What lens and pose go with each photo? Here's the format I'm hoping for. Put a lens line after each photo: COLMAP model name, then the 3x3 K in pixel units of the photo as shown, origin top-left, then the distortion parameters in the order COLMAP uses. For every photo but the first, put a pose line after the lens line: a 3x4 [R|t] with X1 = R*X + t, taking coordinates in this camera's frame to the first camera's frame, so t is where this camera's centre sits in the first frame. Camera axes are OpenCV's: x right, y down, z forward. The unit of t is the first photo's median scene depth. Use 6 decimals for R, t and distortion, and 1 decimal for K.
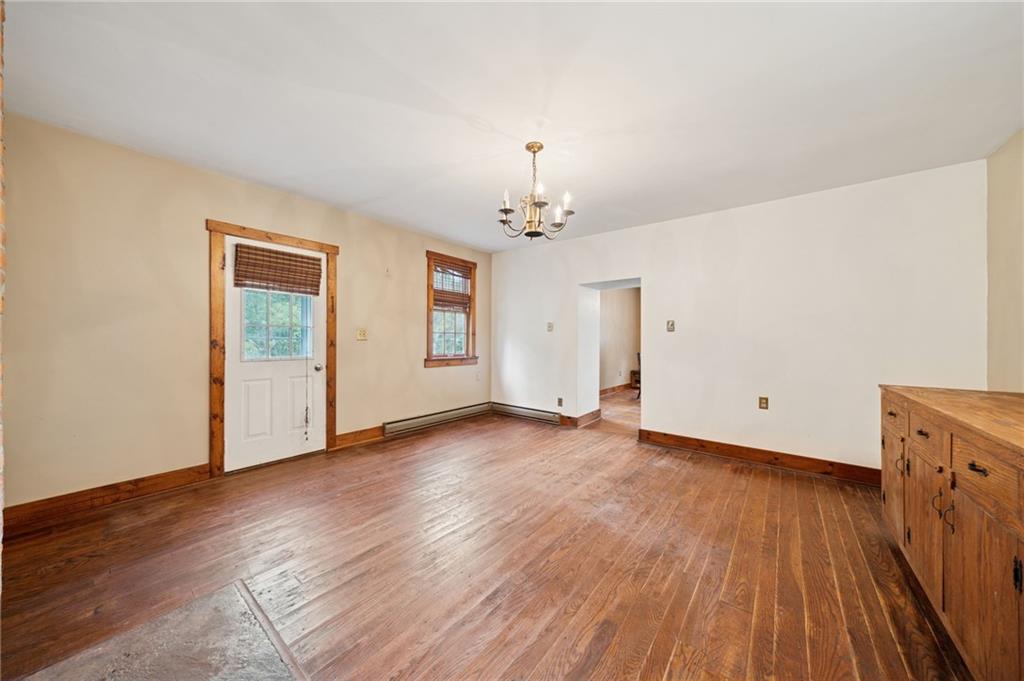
lens RADIAL K [[345.5, 0, 512.0], [0, 345.5, 340.5], [0, 0, 1]] dist [0.001192, -0.000110]
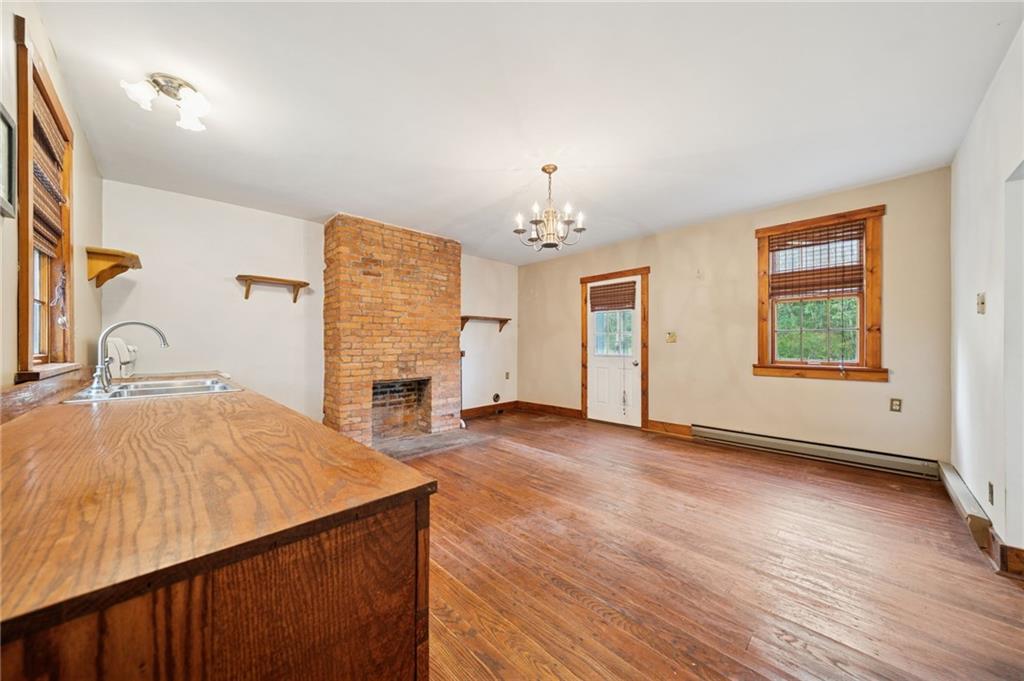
lens RADIAL K [[353.6, 0, 510.6], [0, 353.6, 346.2], [0, 0, 1]] dist [-0.000184, -0.000059]
pose [[-0.123731, -0.001654, -0.992314, 0.824324], [0.000050, 0.999999, -0.001673, 0.014598], [0.992316, -0.000256, -0.123731, 0.684025]]
